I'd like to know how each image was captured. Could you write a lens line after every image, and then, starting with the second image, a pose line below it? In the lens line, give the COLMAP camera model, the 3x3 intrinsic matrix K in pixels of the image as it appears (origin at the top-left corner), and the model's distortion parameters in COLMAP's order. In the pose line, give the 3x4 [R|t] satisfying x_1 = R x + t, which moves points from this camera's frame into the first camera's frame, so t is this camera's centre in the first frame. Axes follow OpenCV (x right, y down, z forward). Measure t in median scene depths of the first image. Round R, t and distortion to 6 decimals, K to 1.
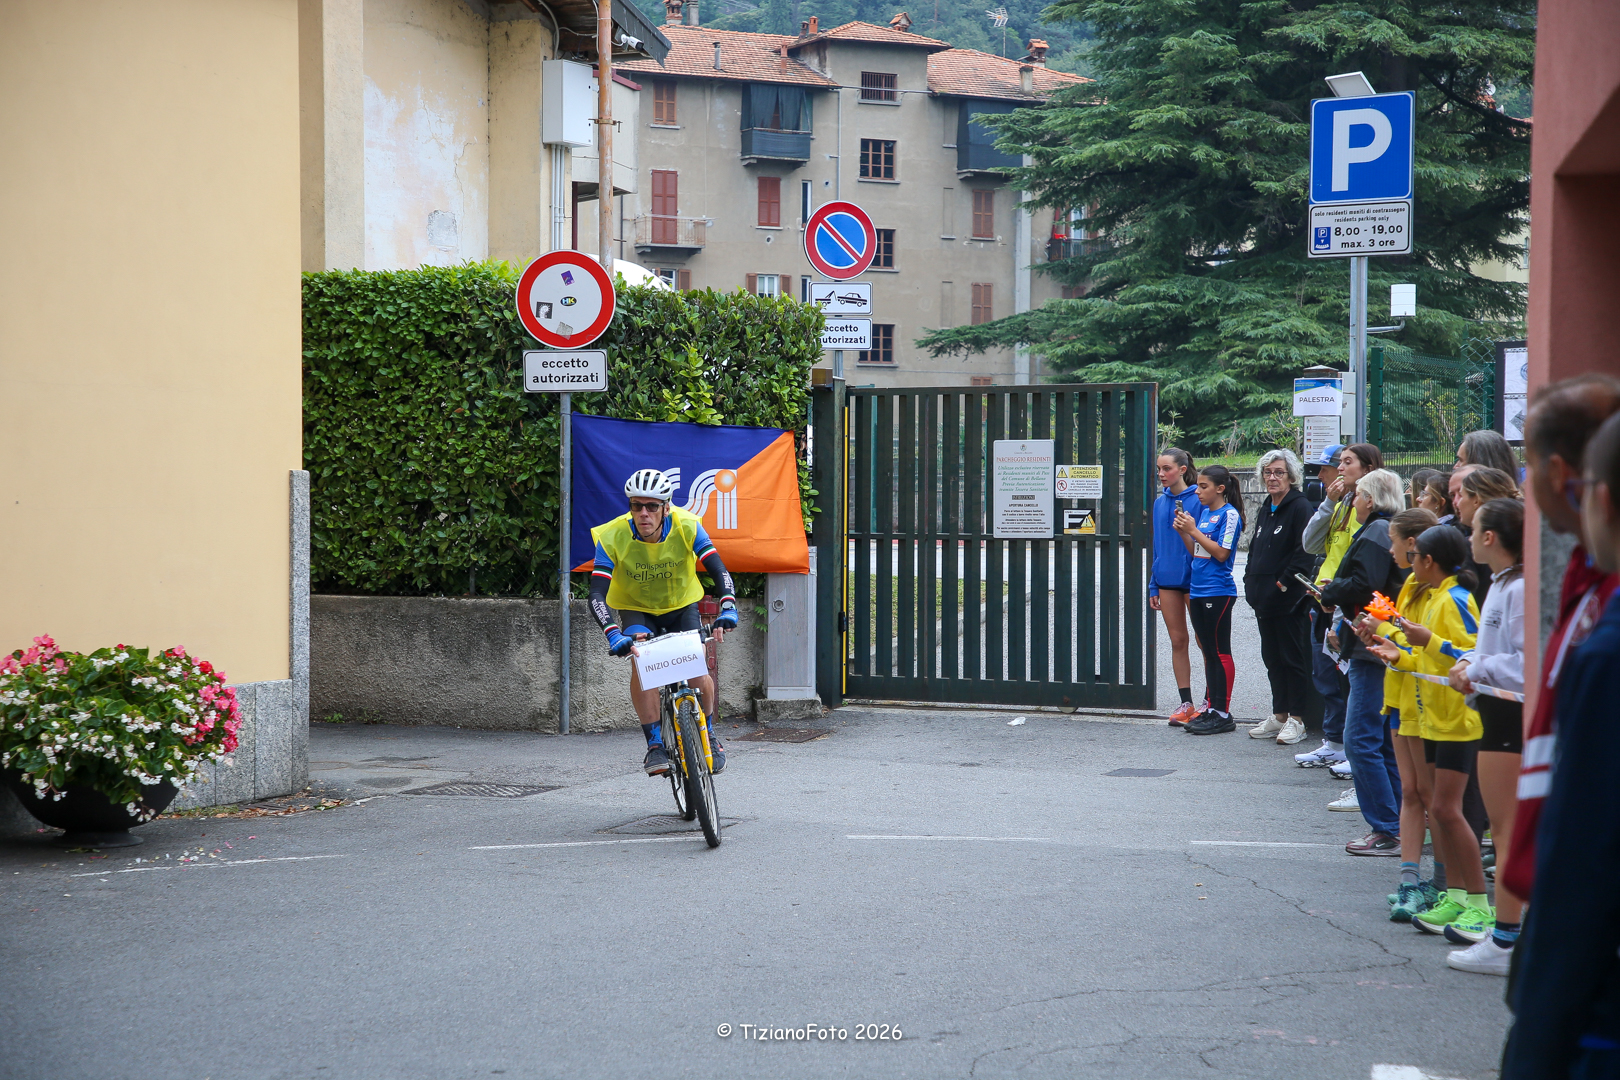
lens RADIAL K [[3024.1, 0, 810.0], [0, 3024.1, 540.0], [0, 0, 1]] dist [0.315679, -0.055635]
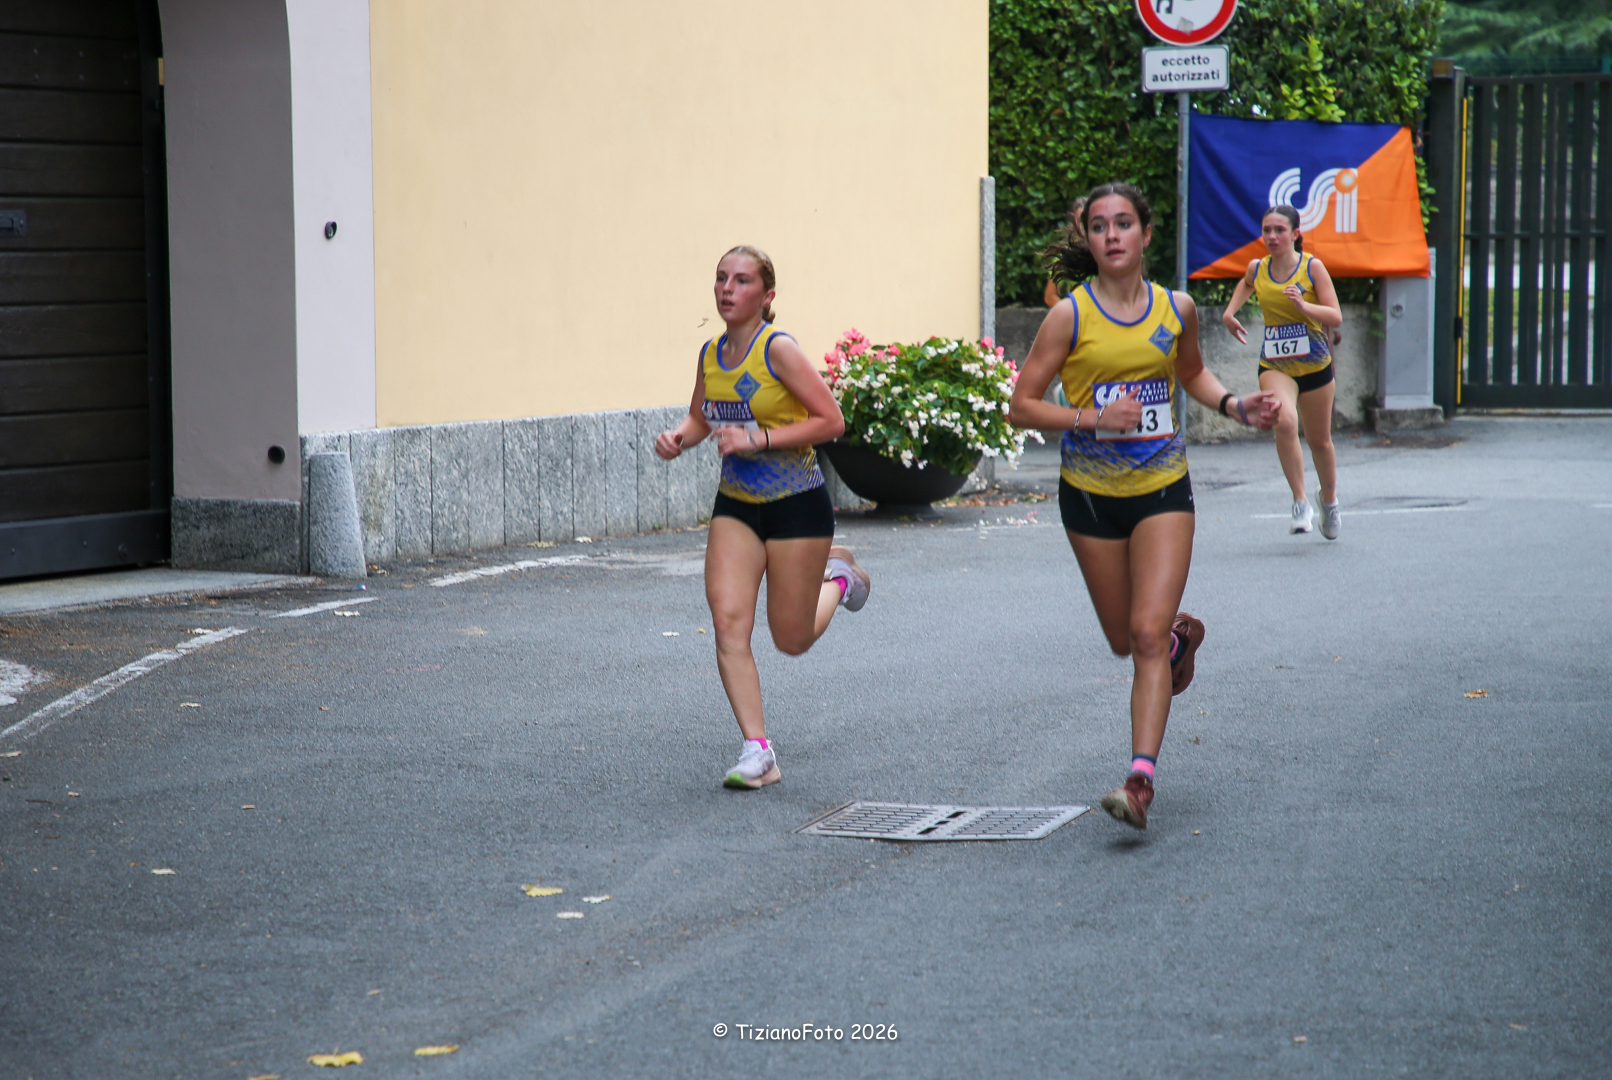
lens RADIAL K [[4543.5, 0, 835.6], [0, 4543.5, 569.3], [0, 0, 1]] dist [0.598556, 0.125191]
pose [[0.999841, -0.008552, -0.015626, -0.194841], [0.009529, 0.997930, 0.063594, 0.010785], [0.015050, -0.063733, 0.997854, -0.540328]]
